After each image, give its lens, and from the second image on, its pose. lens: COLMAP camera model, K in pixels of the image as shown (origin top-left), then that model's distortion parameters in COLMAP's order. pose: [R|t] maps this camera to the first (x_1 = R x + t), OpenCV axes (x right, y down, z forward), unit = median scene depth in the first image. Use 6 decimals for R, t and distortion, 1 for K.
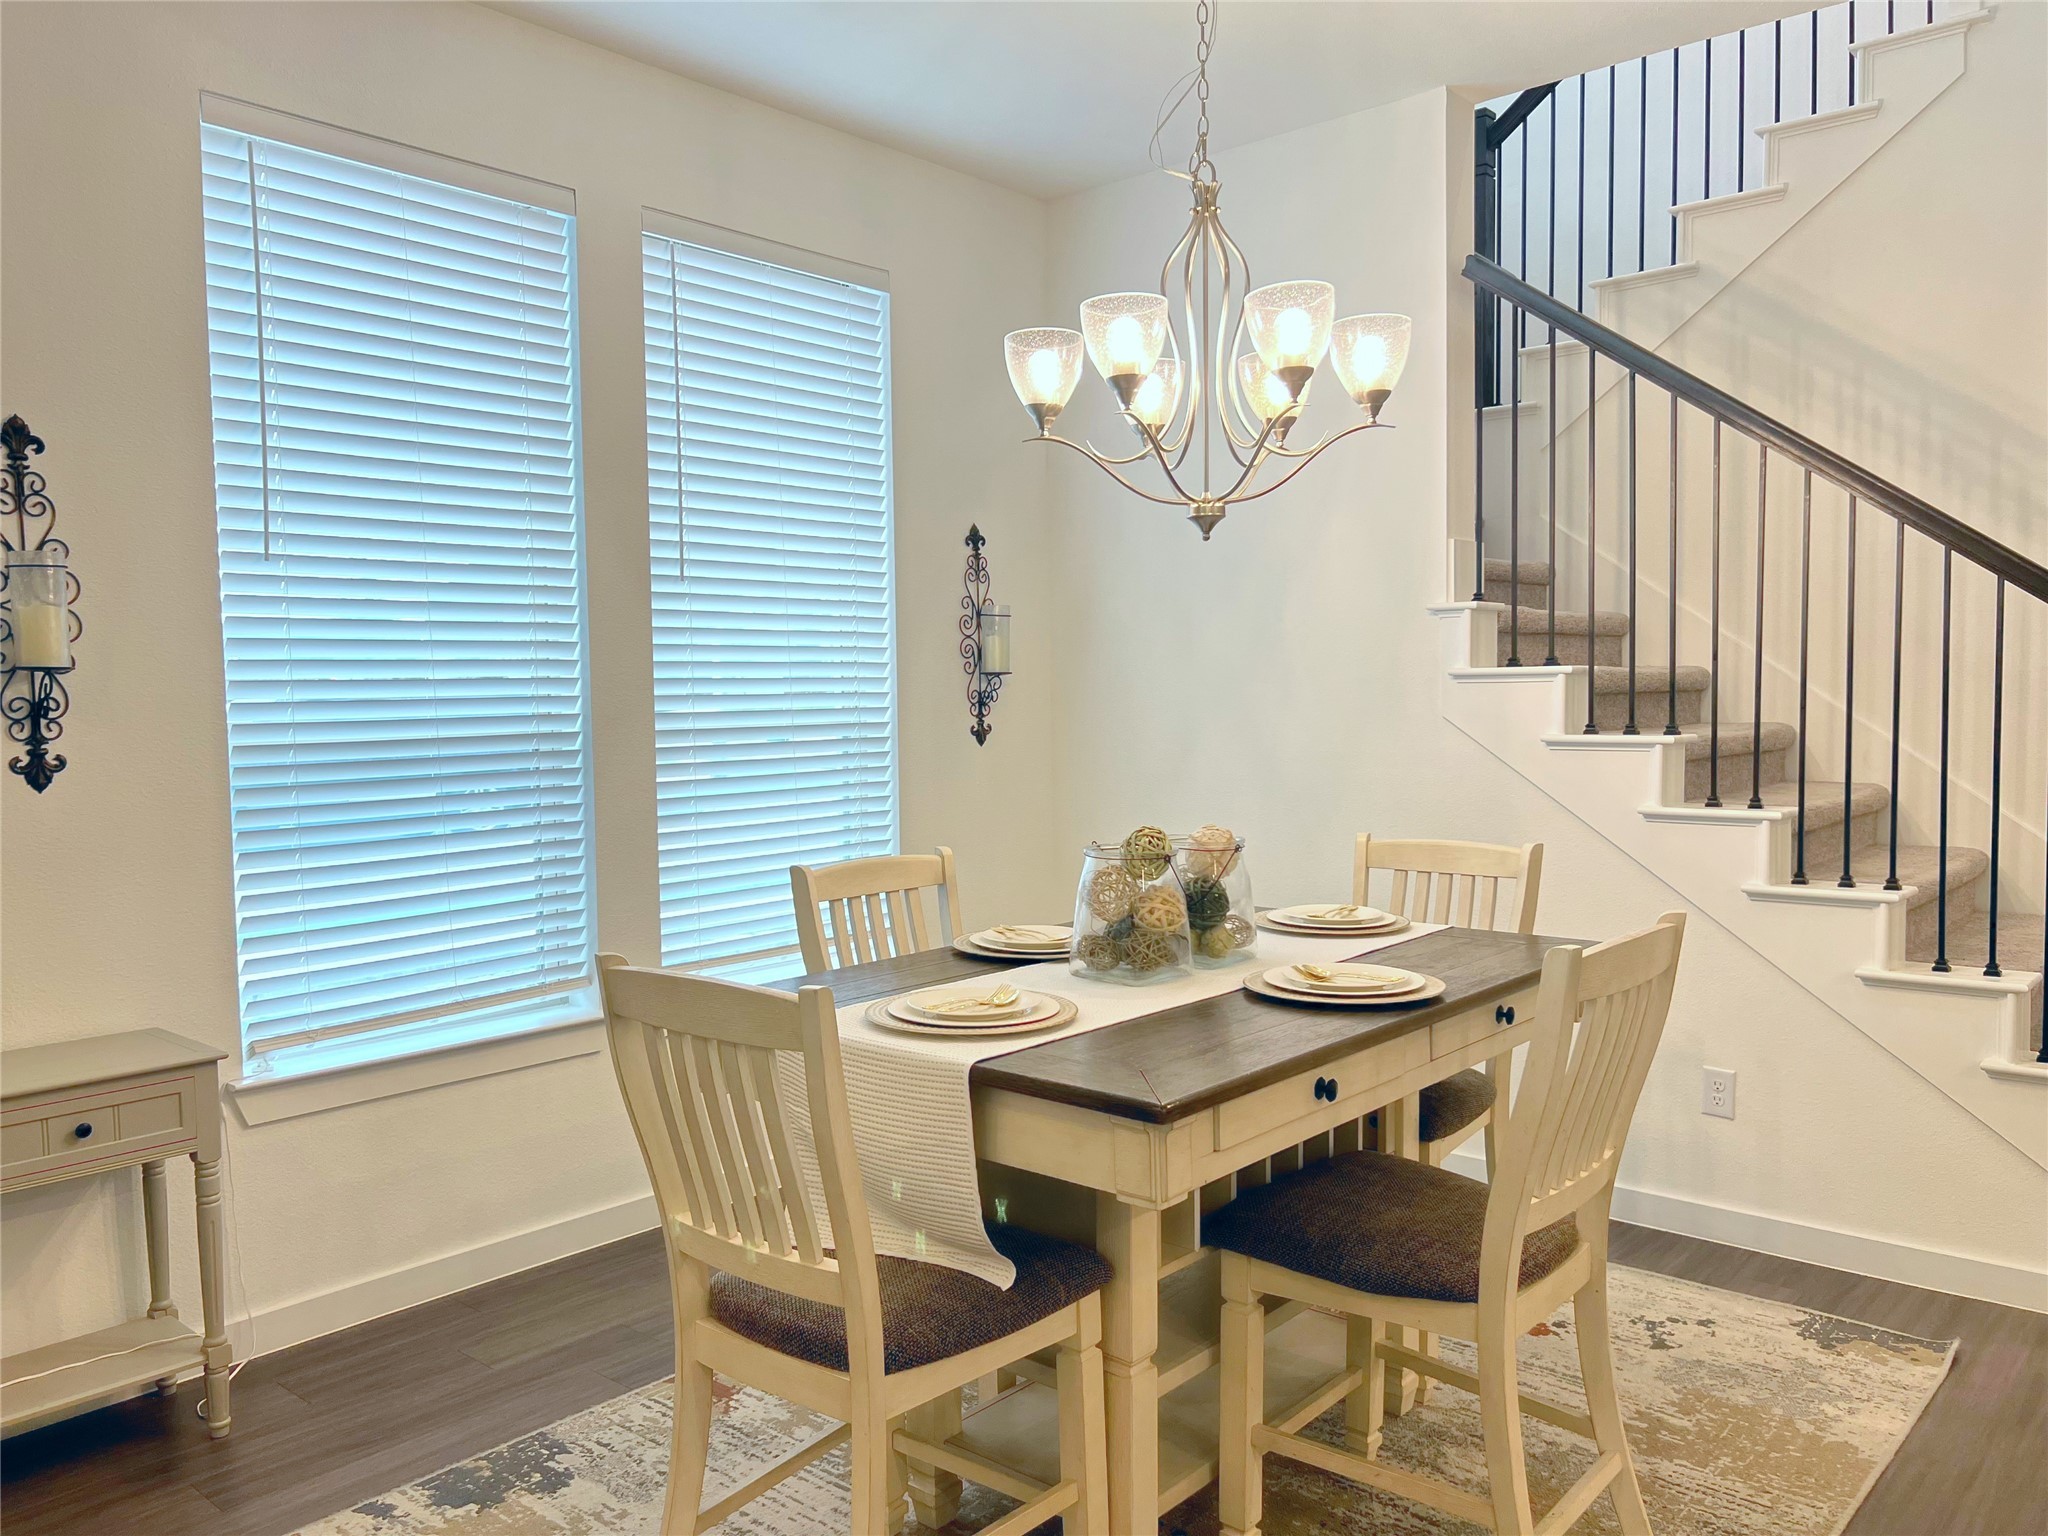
lens RADIAL K [[1556.7, 0, 1021.2], [0, 1556.7, 772.8], [0, 0, 1]] dist [0.038909, -0.028182]
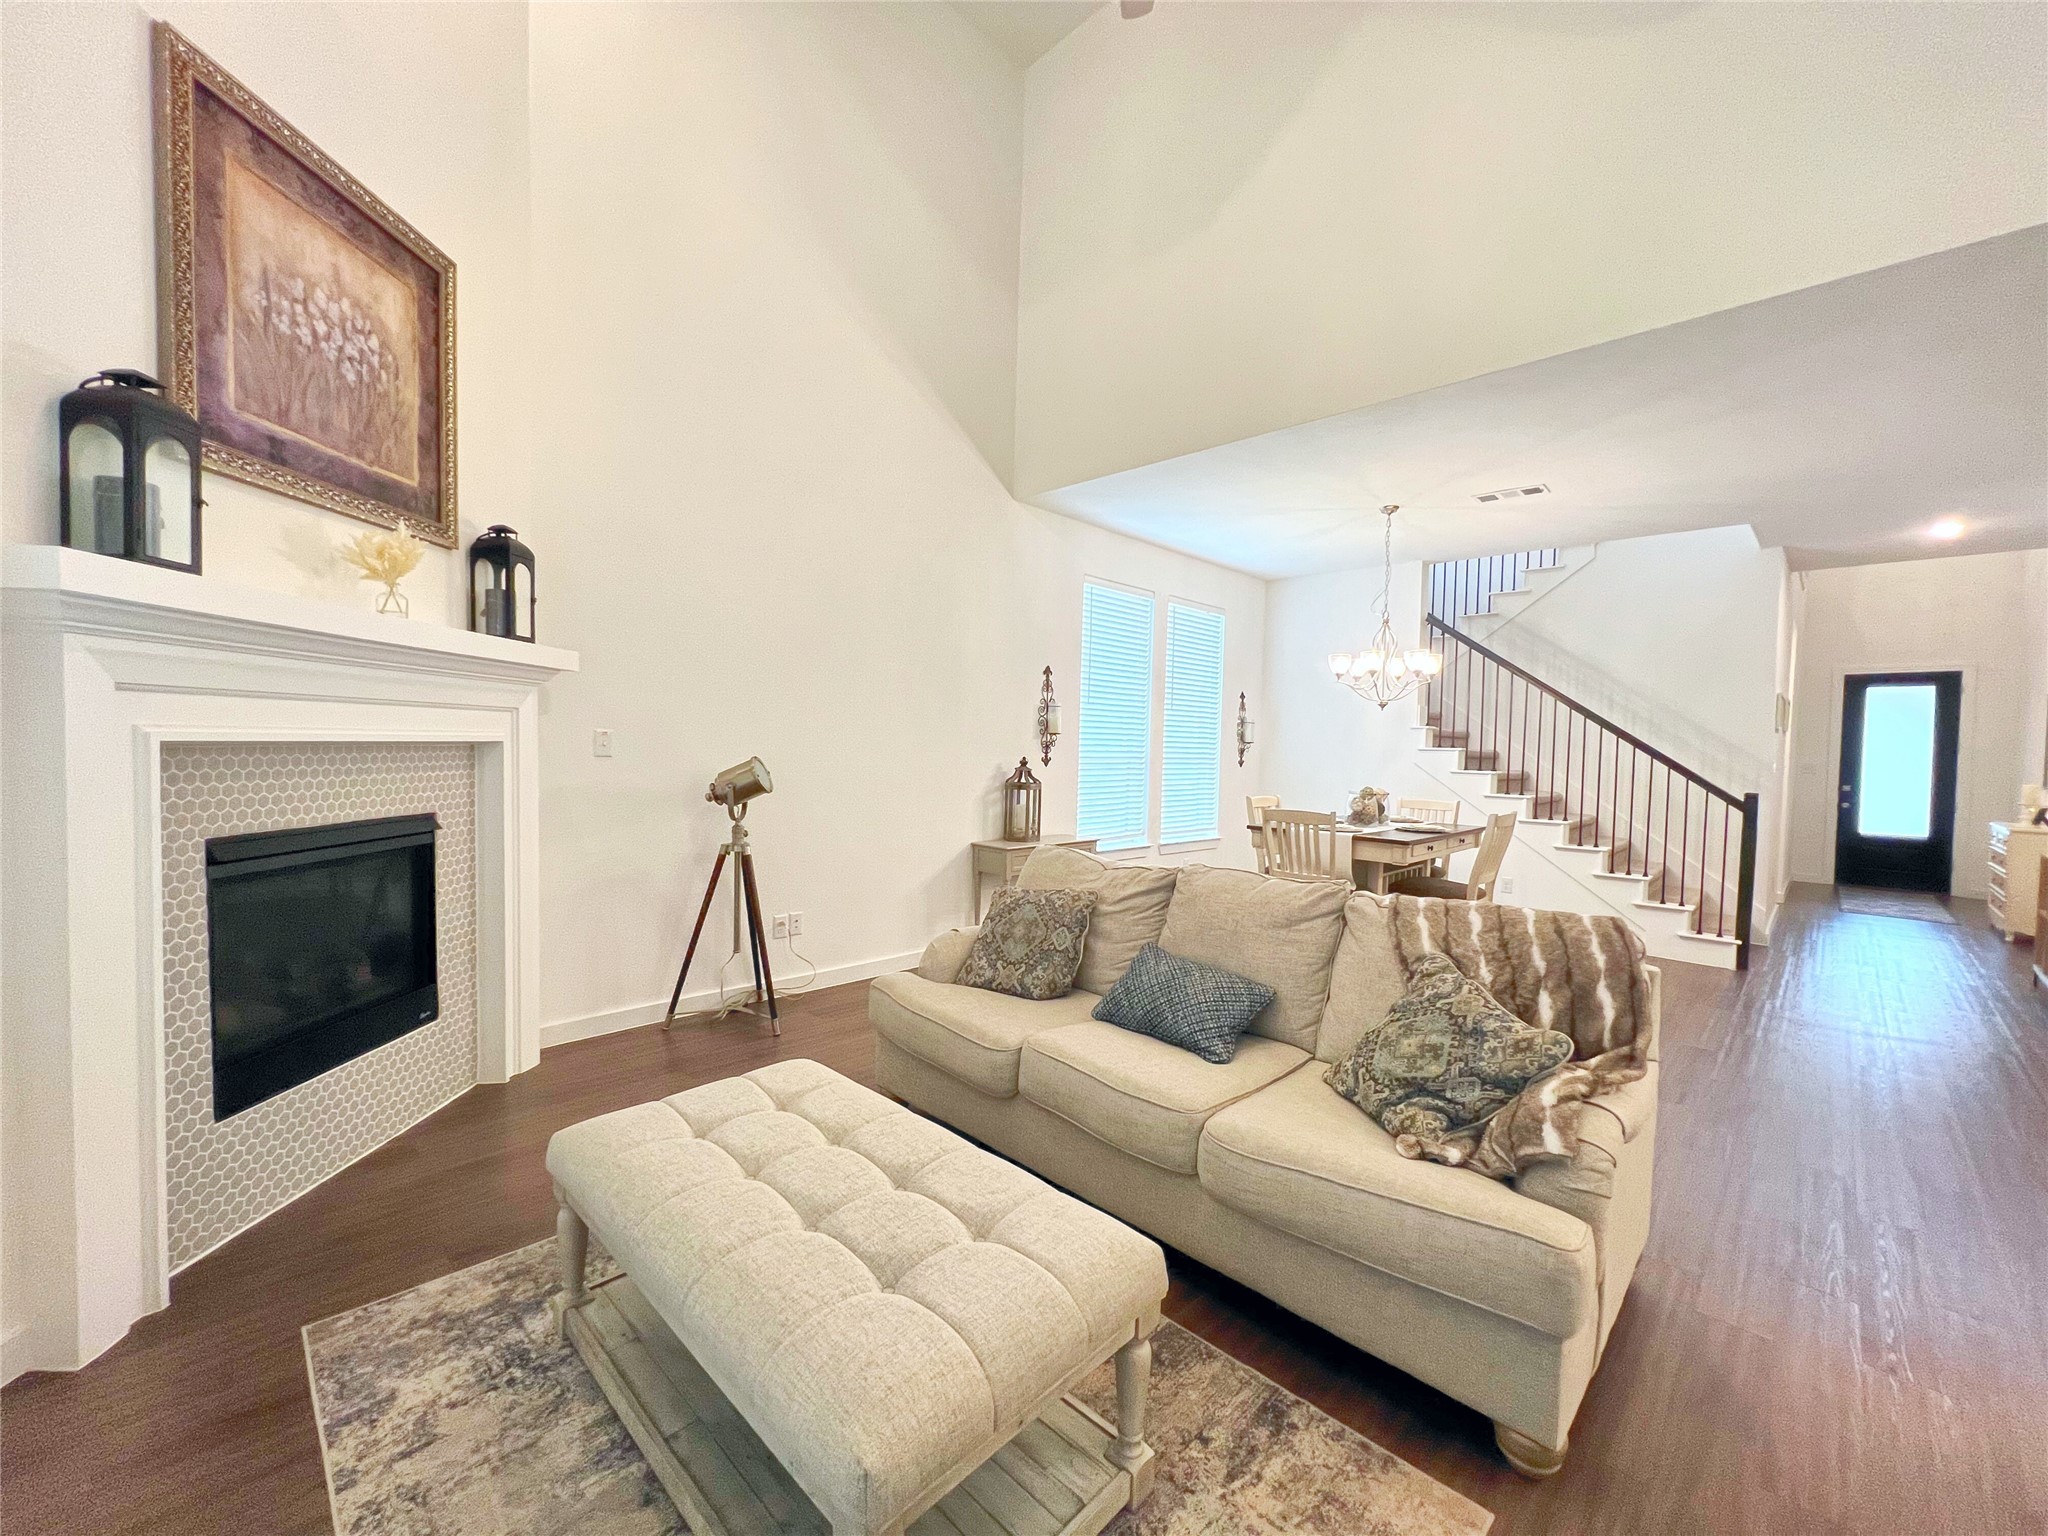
lens RADIAL K [[824.0, 0, 1021.7], [0, 824.0, 770.8], [0, 0, 1]] dist [-0.004566, 0.000835]
pose [[0.997495, 0.043228, -0.056000, -0.411458], [-0.044751, 0.998654, -0.026232, 0.056308], [0.054790, 0.028672, 0.998086, -0.658488]]
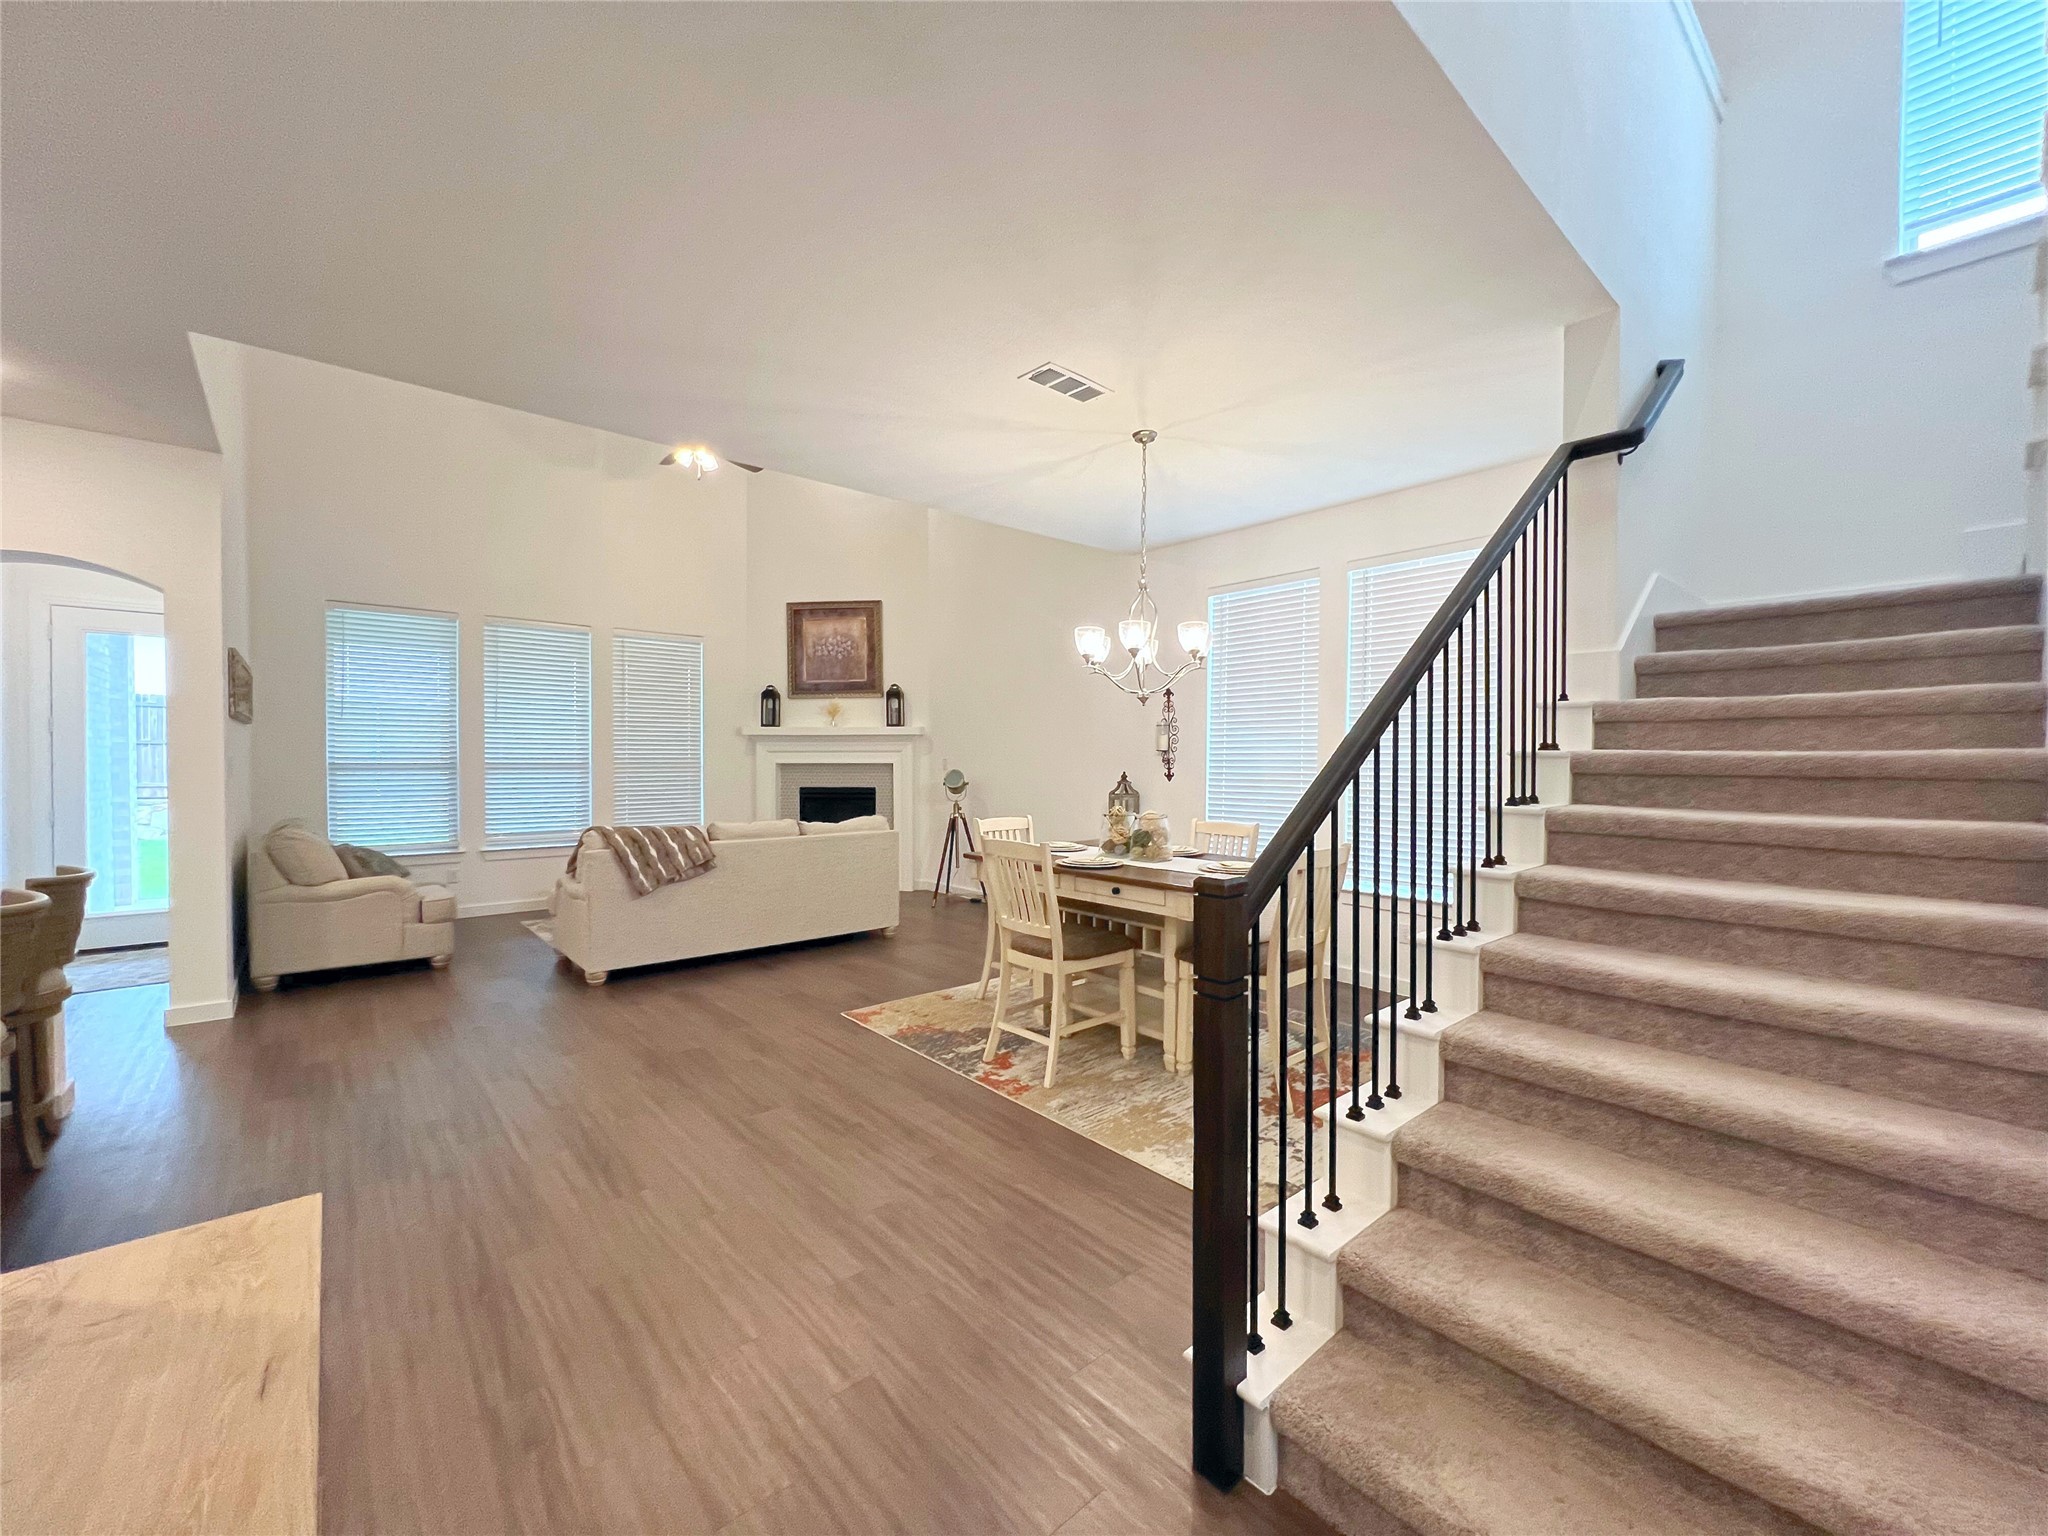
lens RADIAL K [[829.2, 0, 1017.0], [0, 829.2, 764.8], [0, 0, 1]] dist [-0.000349, -0.000005]
pose [[-0.124896, 0.023256, -0.991897, 1.601190], [-0.059657, 0.997740, 0.030905, -0.085424], [0.990375, 0.063033, -0.123227, 1.087457]]
